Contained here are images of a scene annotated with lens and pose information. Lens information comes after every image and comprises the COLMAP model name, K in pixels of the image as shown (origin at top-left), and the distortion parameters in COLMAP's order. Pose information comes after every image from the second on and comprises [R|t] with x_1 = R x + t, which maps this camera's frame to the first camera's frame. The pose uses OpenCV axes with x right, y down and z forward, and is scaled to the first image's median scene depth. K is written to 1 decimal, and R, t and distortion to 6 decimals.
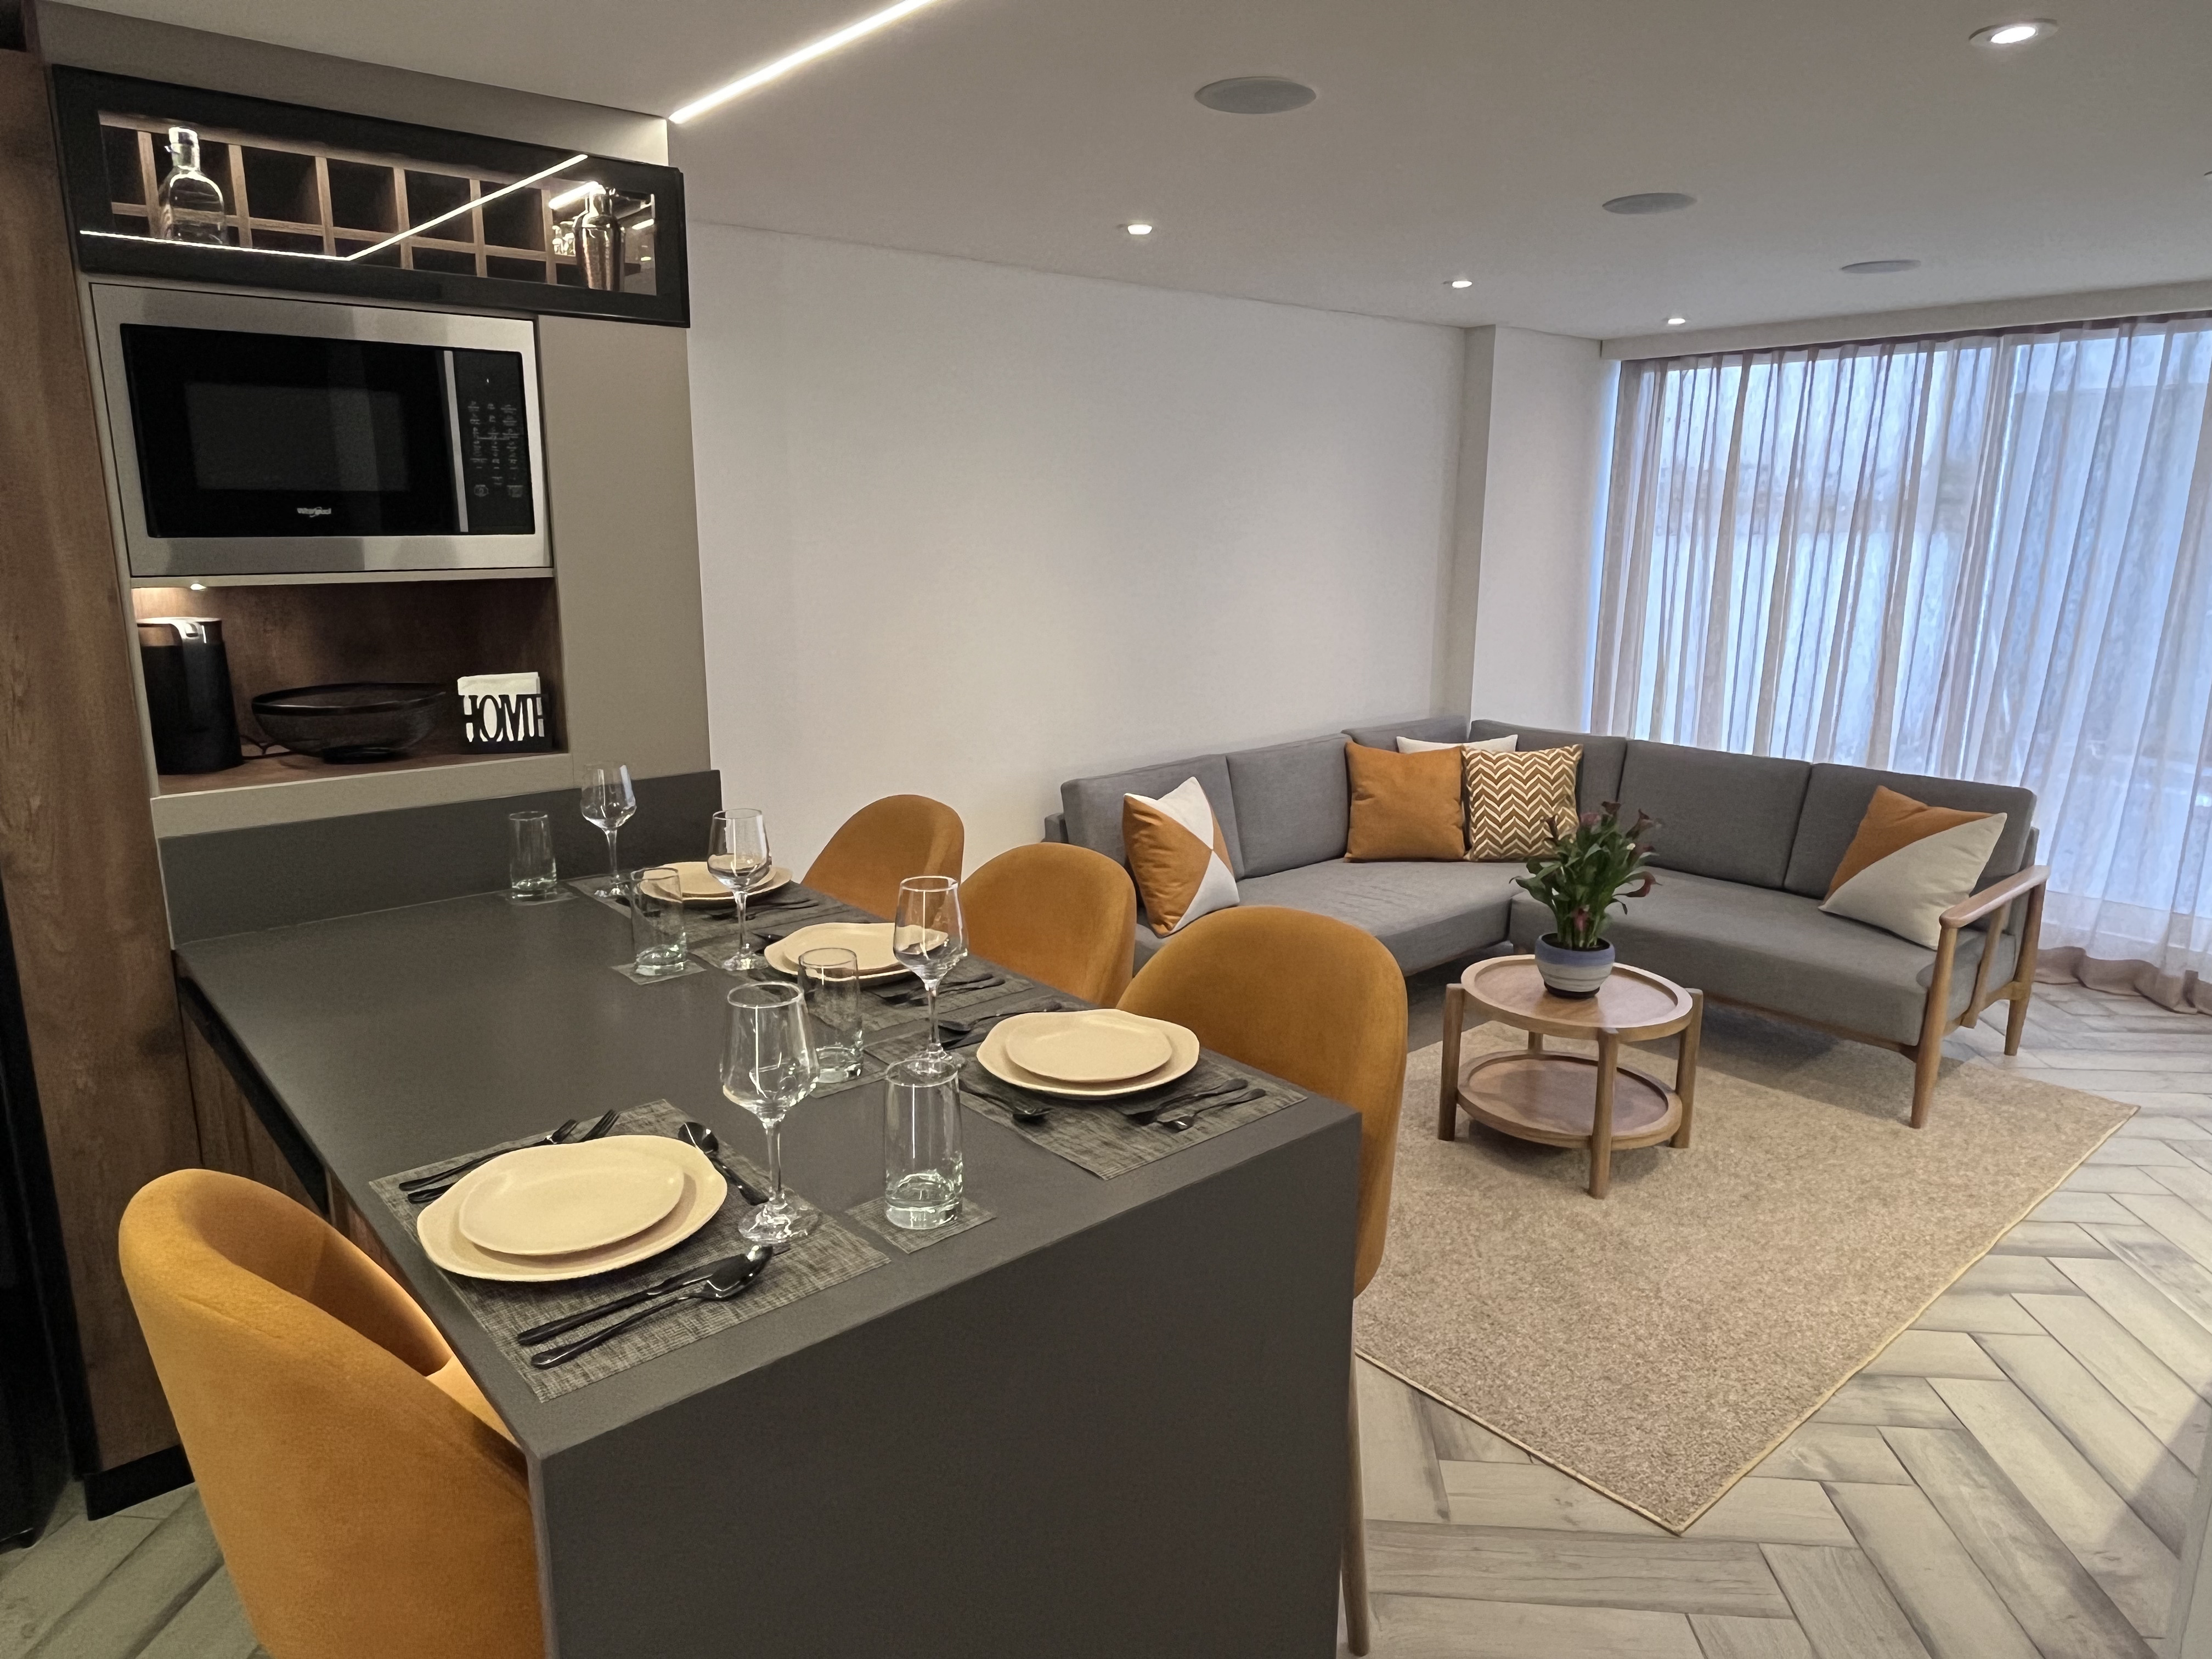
lens RADIAL K [[1394.7, 0, 1098.3], [0, 1394.7, 817.4], [0, 0, 1]] dist [0.004519, -0.003316]
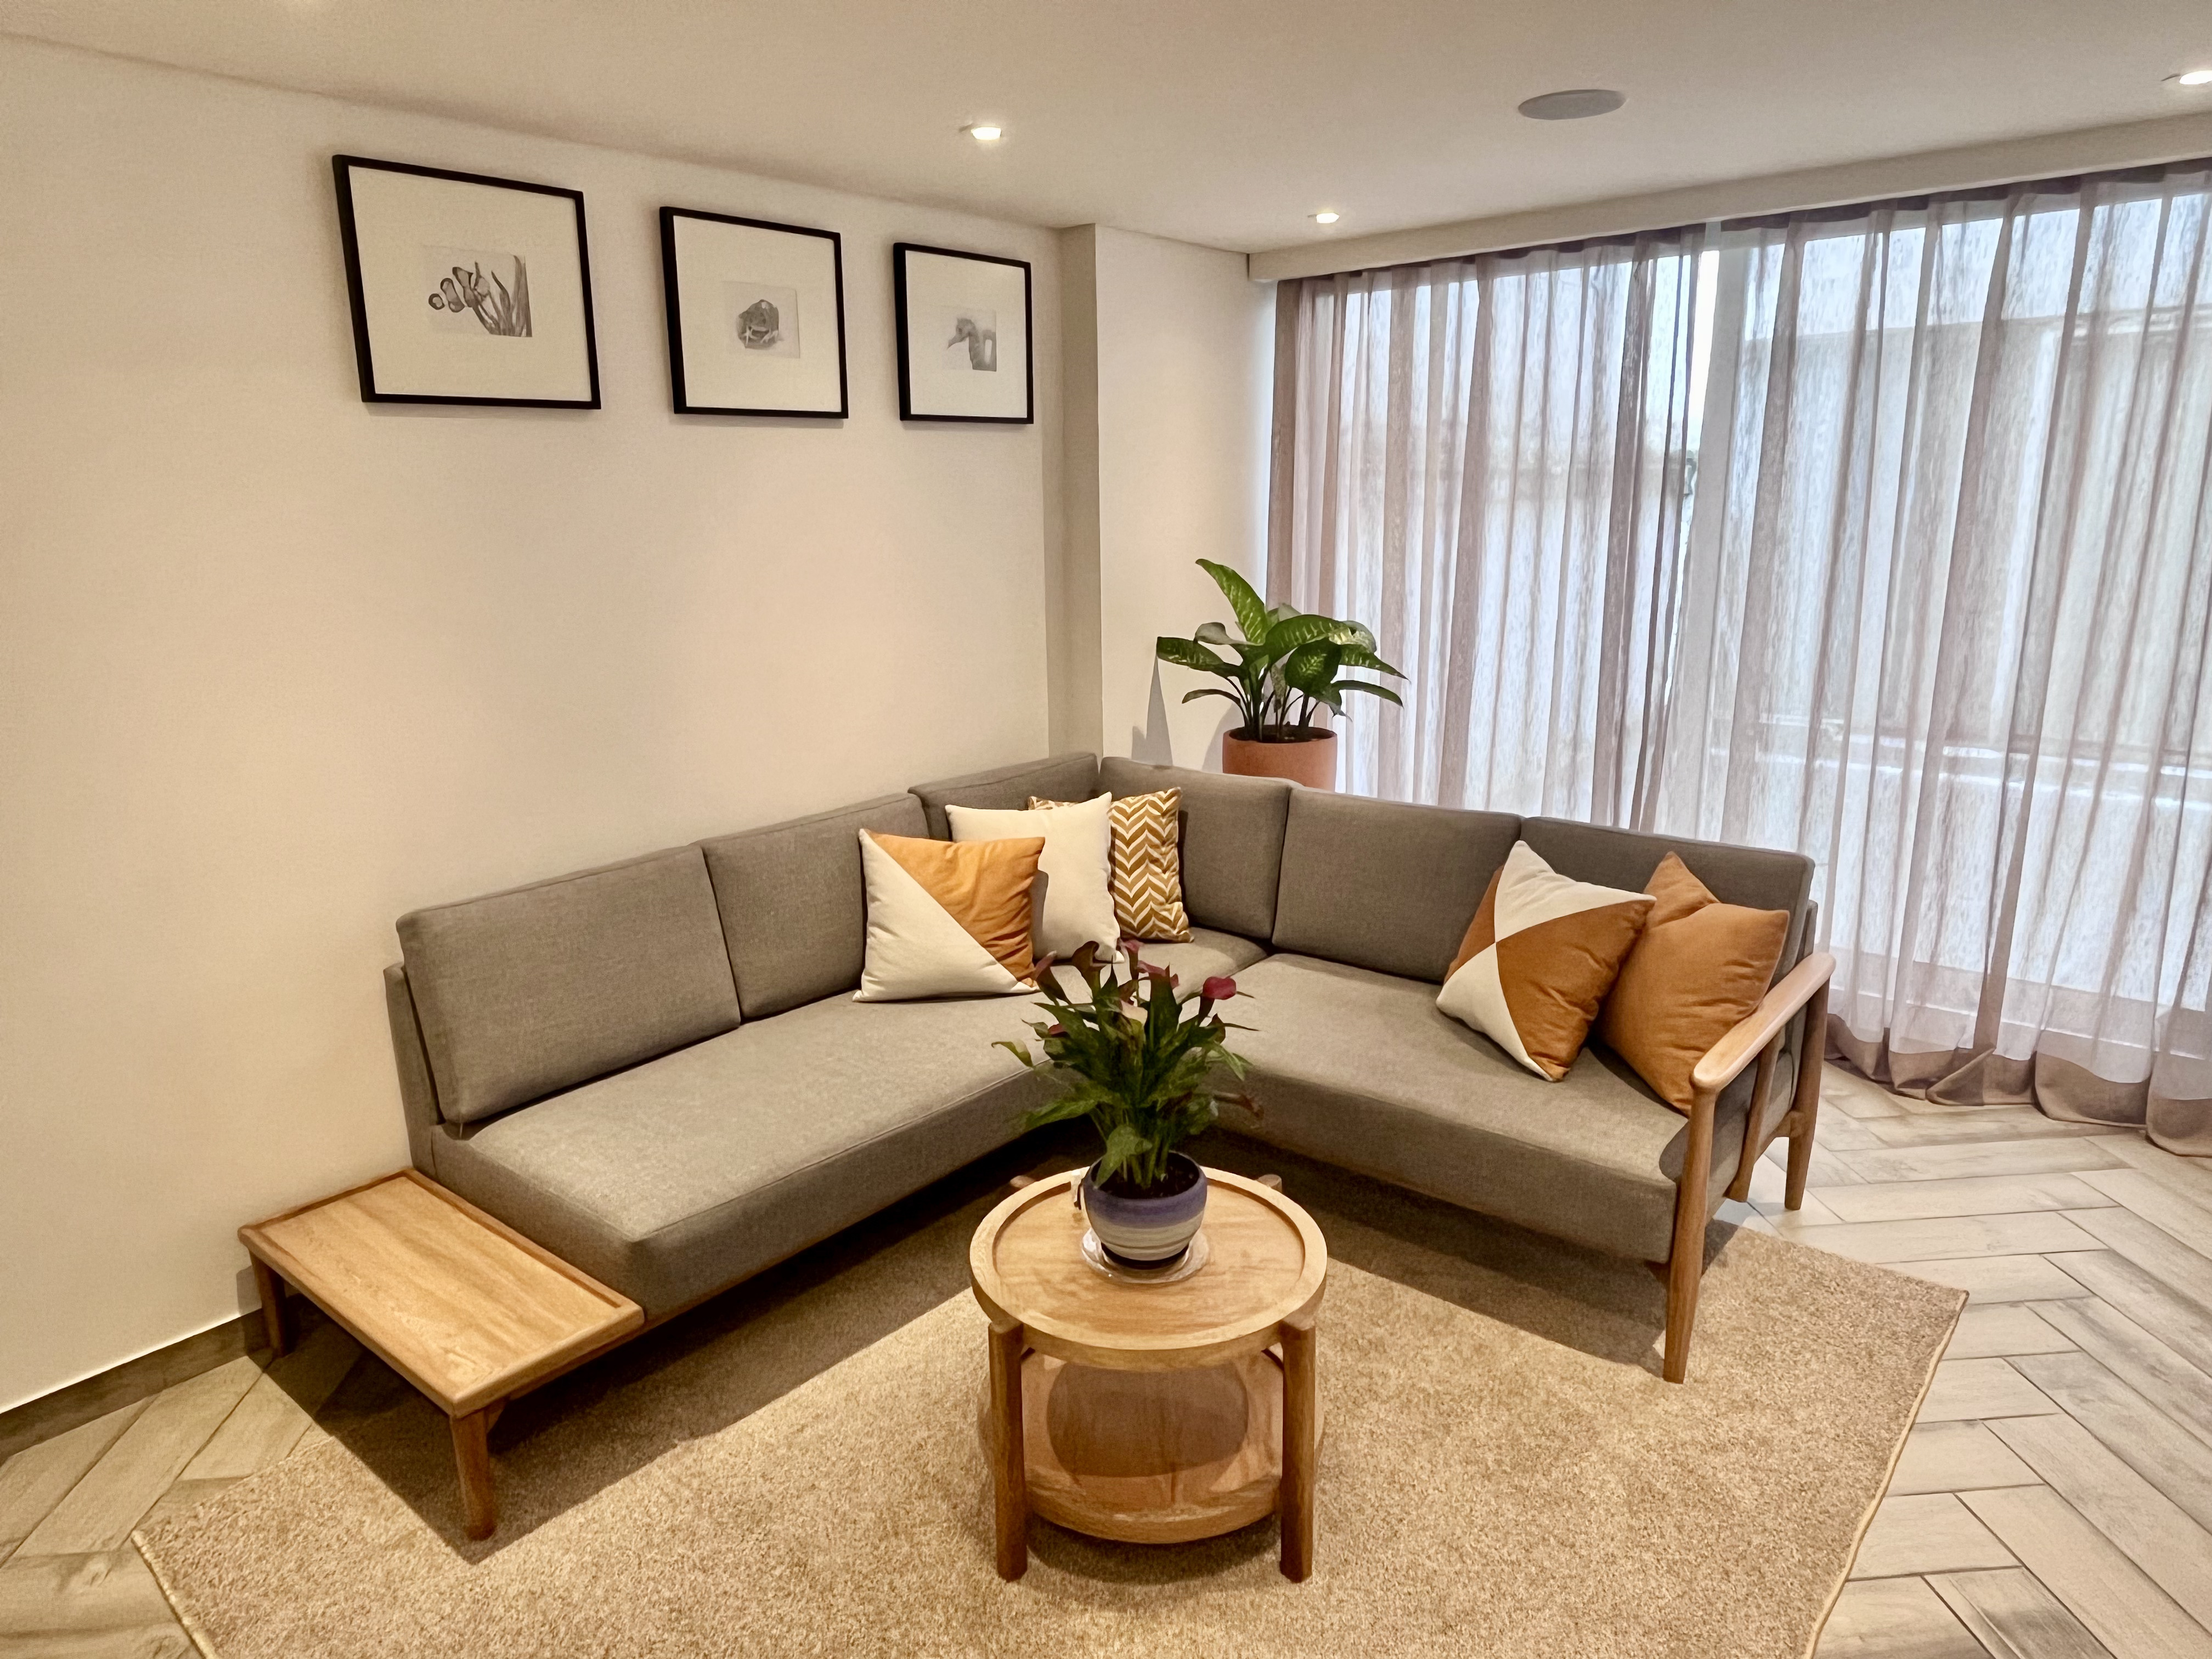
lens RADIAL K [[1394.7, 0, 1109.7], [0, 1394.7, 845.0], [0, 0, 1]] dist [0.004519, -0.003316]
pose [[0.988105, -0.061393, 0.140994, 0.217781], [0.059315, 0.998060, 0.018896, -0.052207], [-0.141881, -0.010308, 0.989830, 0.344412]]
